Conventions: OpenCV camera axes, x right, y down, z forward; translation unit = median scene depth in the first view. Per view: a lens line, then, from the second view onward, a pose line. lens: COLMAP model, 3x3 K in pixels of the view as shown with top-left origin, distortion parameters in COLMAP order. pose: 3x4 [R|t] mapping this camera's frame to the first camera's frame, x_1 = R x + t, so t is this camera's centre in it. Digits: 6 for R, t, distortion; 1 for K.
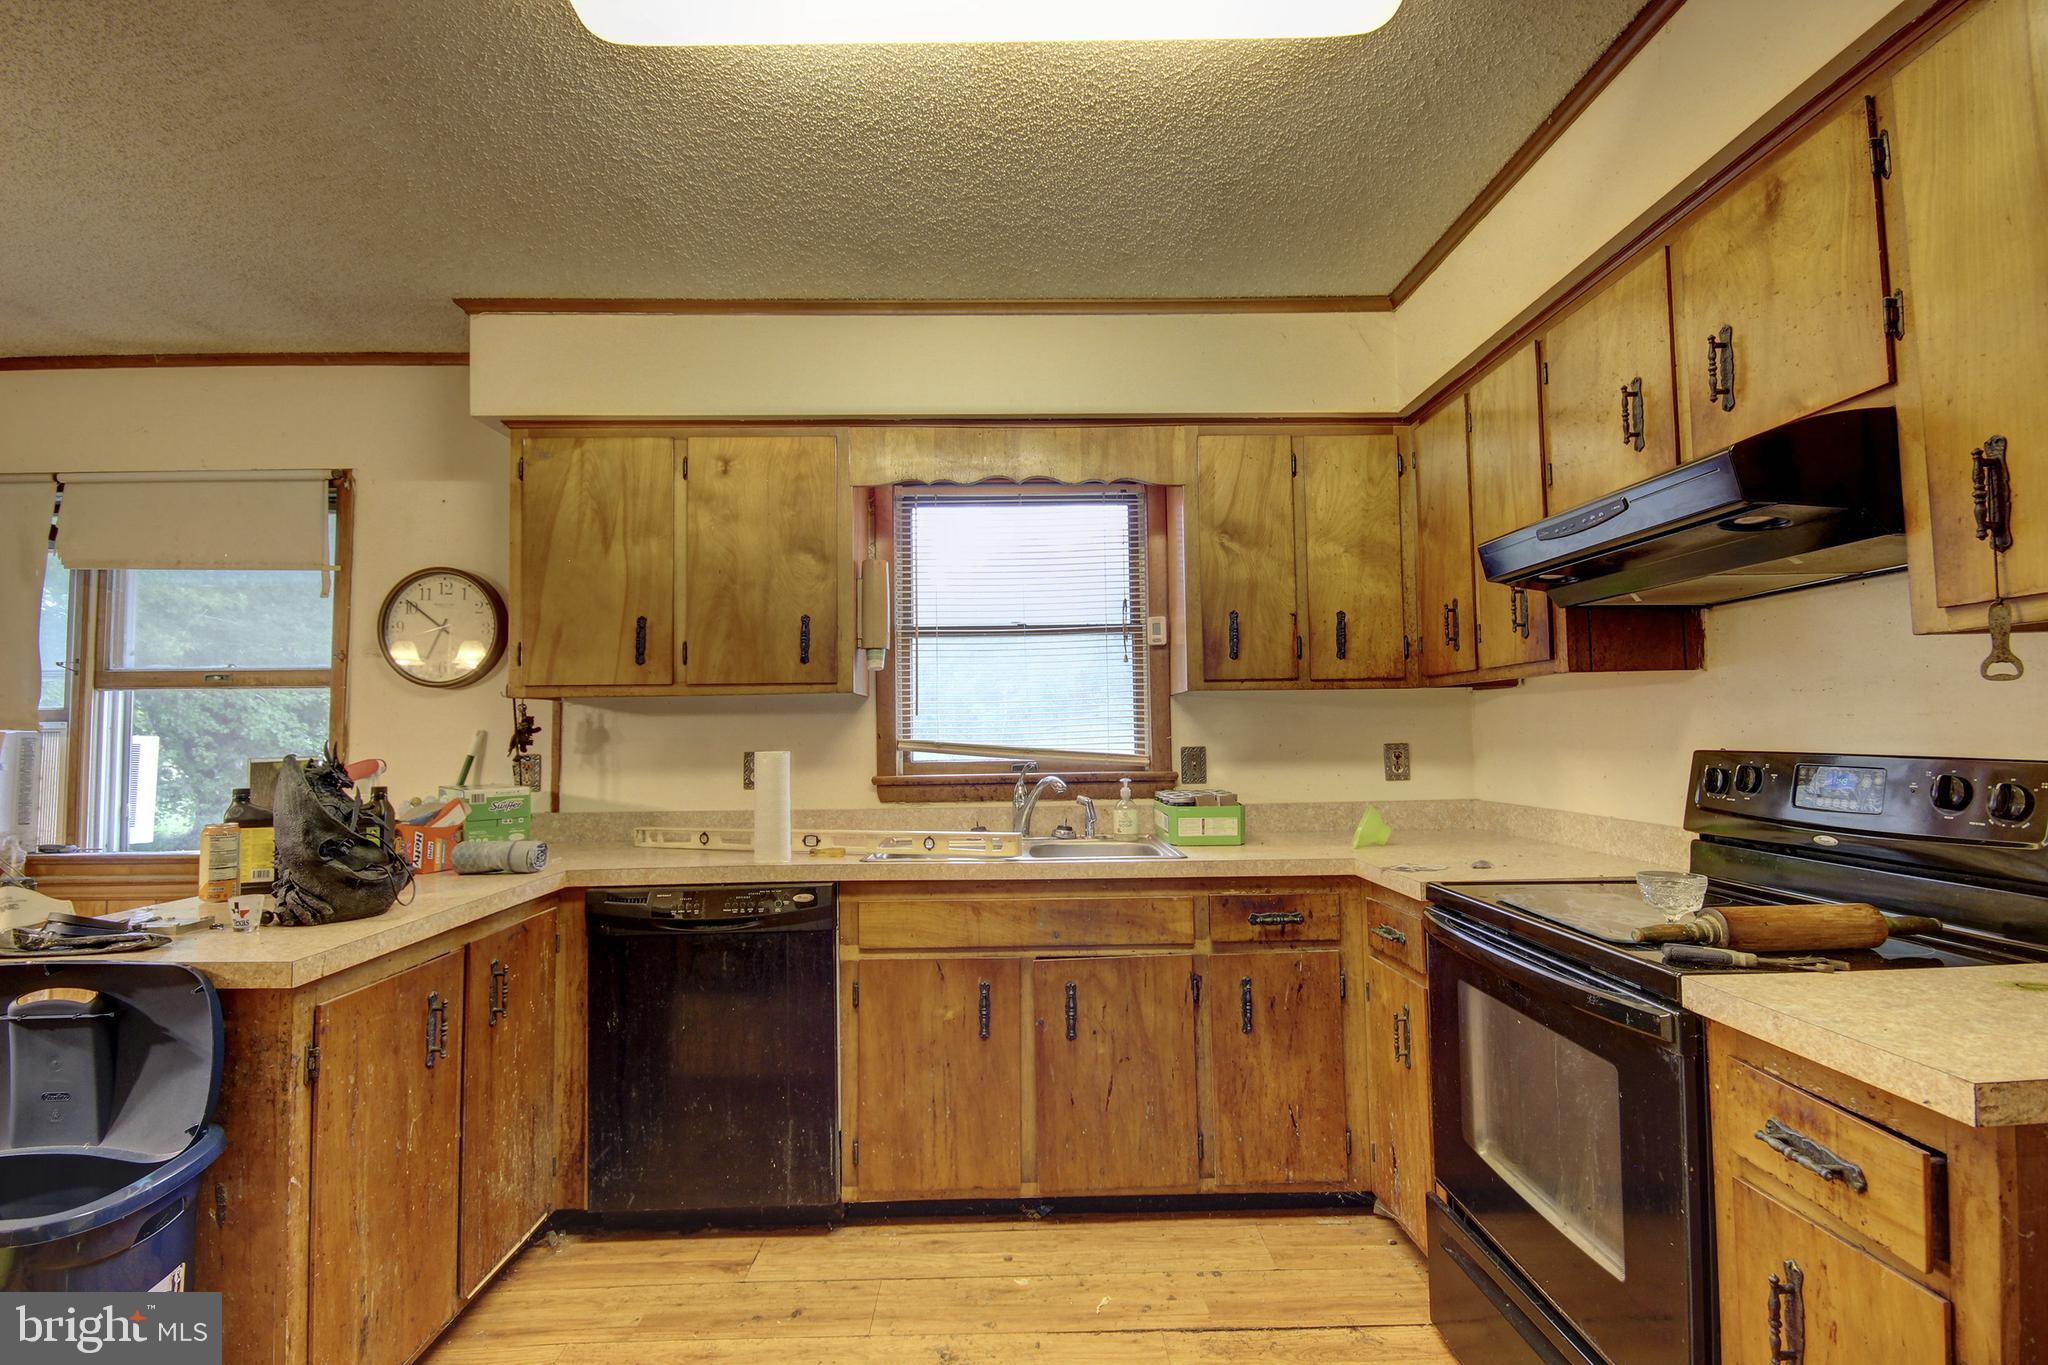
lens RADIAL K [[958.6, 0, 1023.6], [0, 958.6, 692.7], [0, 0, 1]] dist [0.001866, 0.000601]
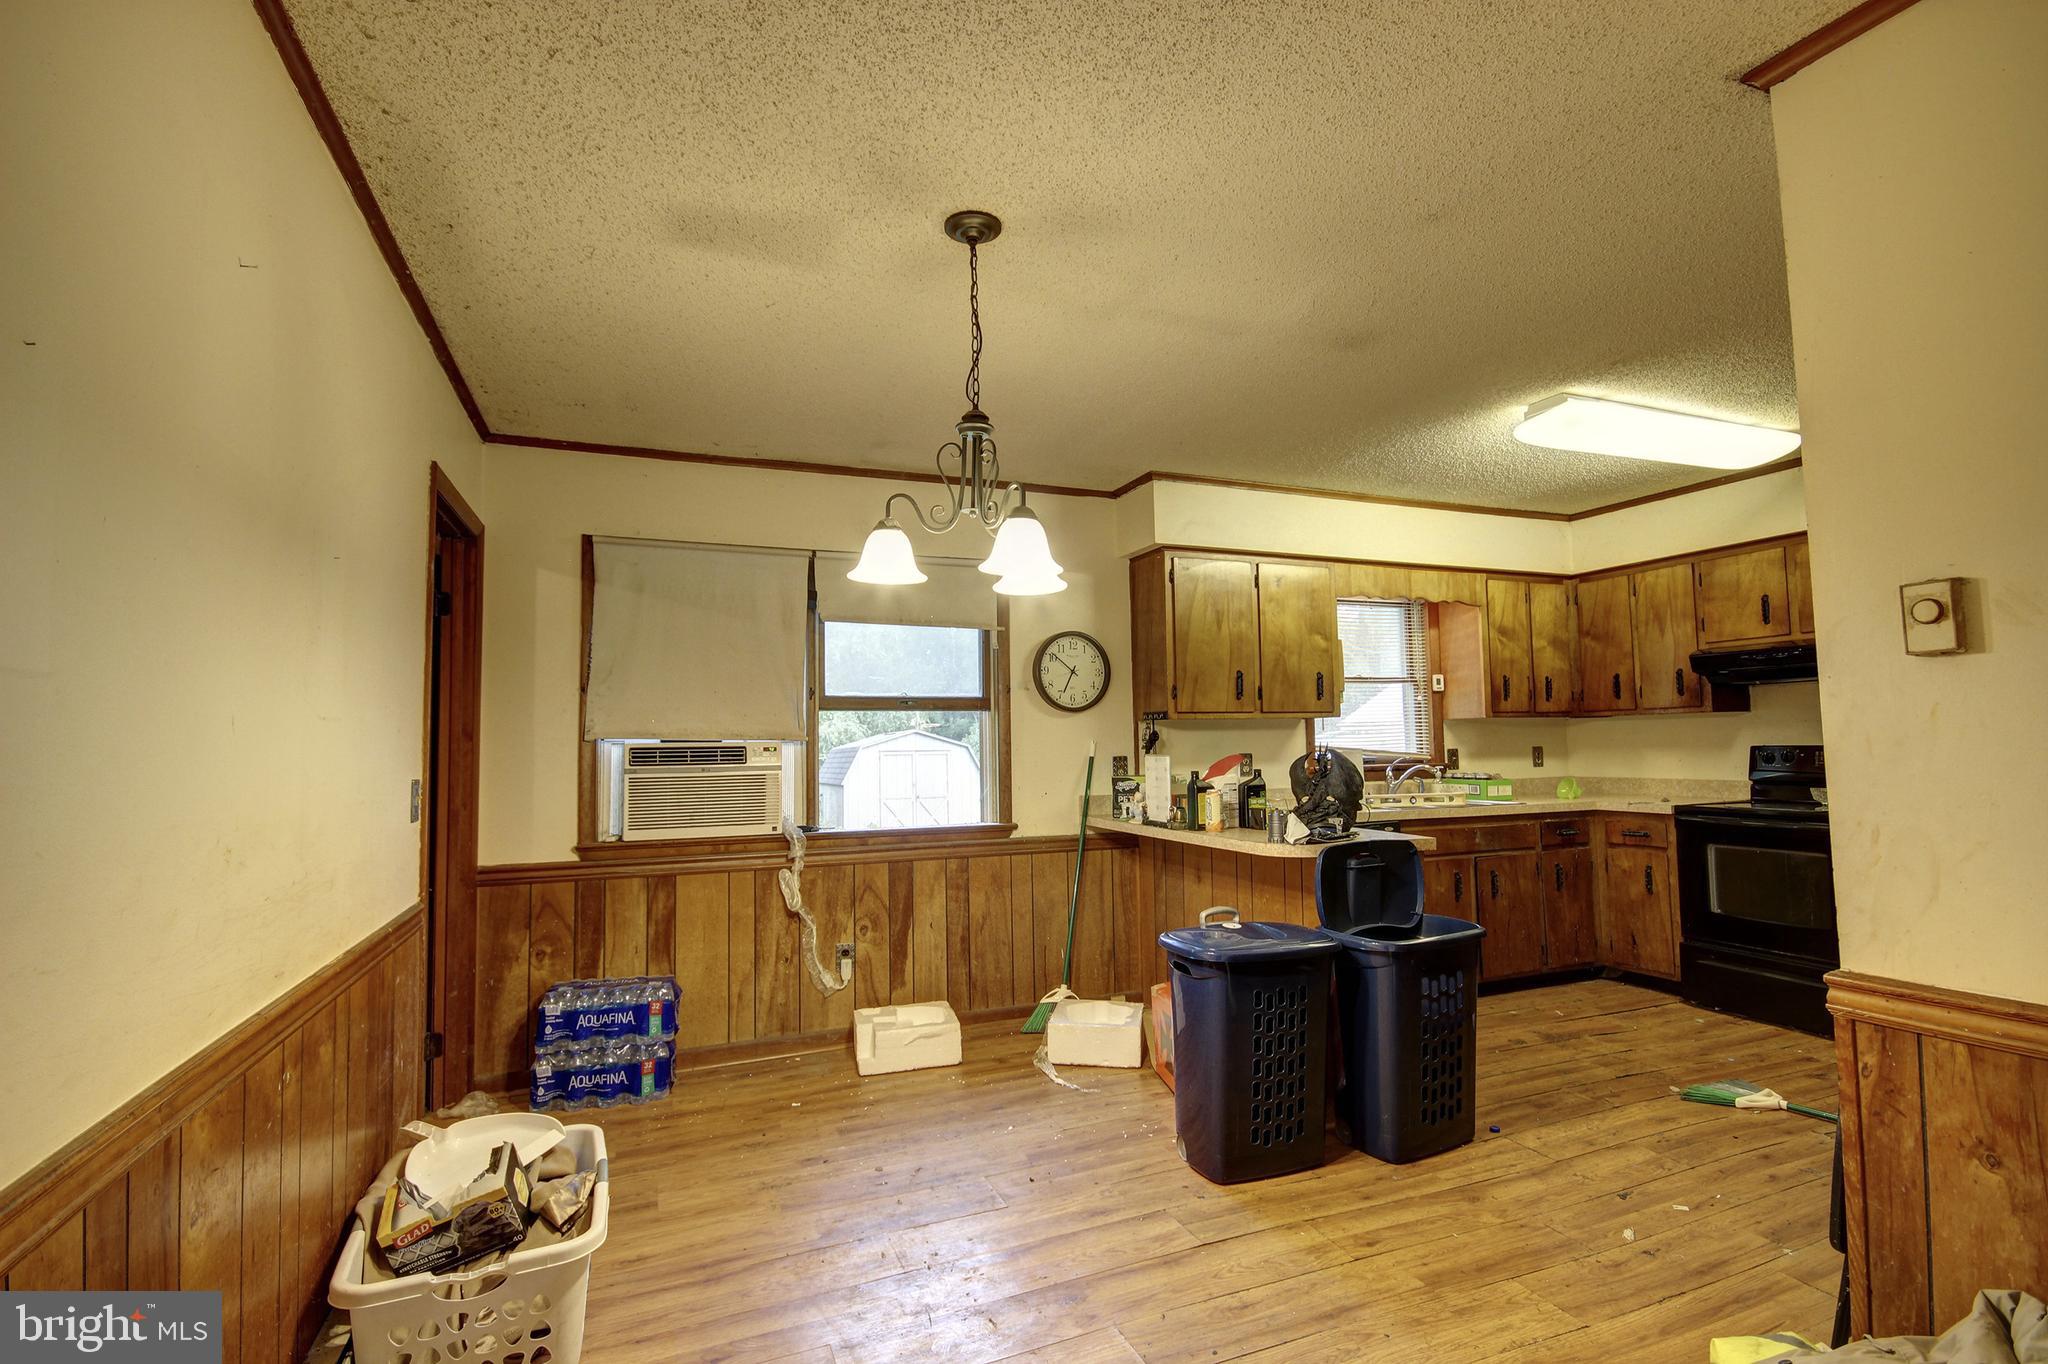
lens RADIAL K [[958.6, 0, 1023.6], [0, 958.6, 692.2], [0, 0, 1]] dist [0.001866, 0.000601]
pose [[0.932847, 0.016471, 0.359895, -1.335251], [-0.009415, 0.999728, -0.021349, -0.002936], [-0.360149, 0.016526, 0.932748, -0.405879]]
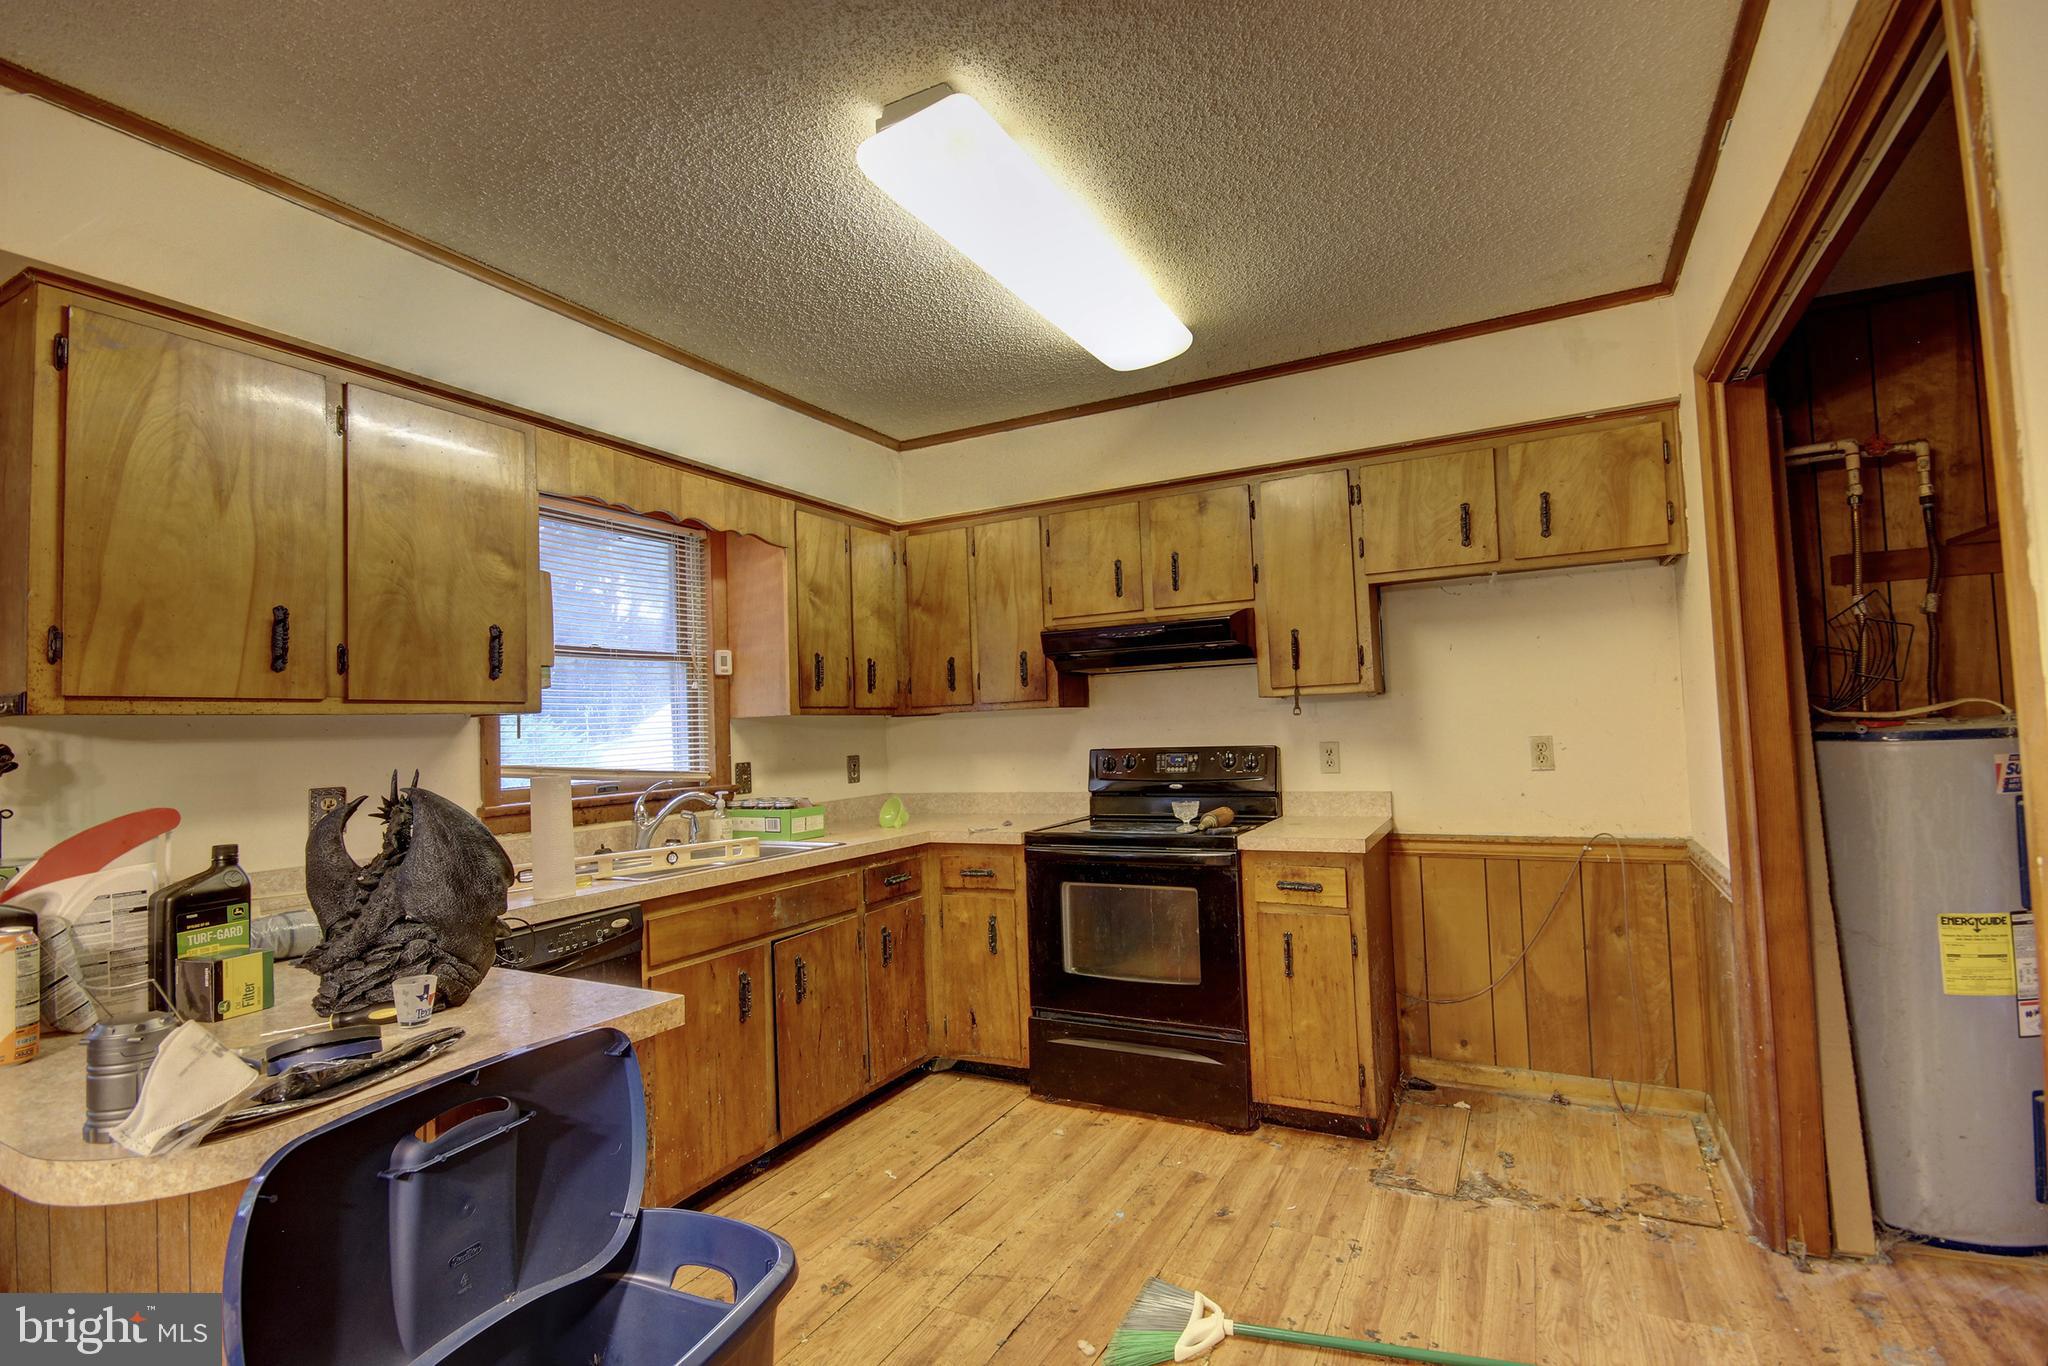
lens RADIAL K [[958.6, 0, 1023.6], [0, 958.6, 693.2], [0, 0, 1]] dist [0.001866, 0.000601]
pose [[0.486818, 0.031293, 0.872943, -0.765286], [-0.006279, 0.999458, -0.032326, 0.007788], [-0.873481, 0.010256, 0.486750, 0.139887]]
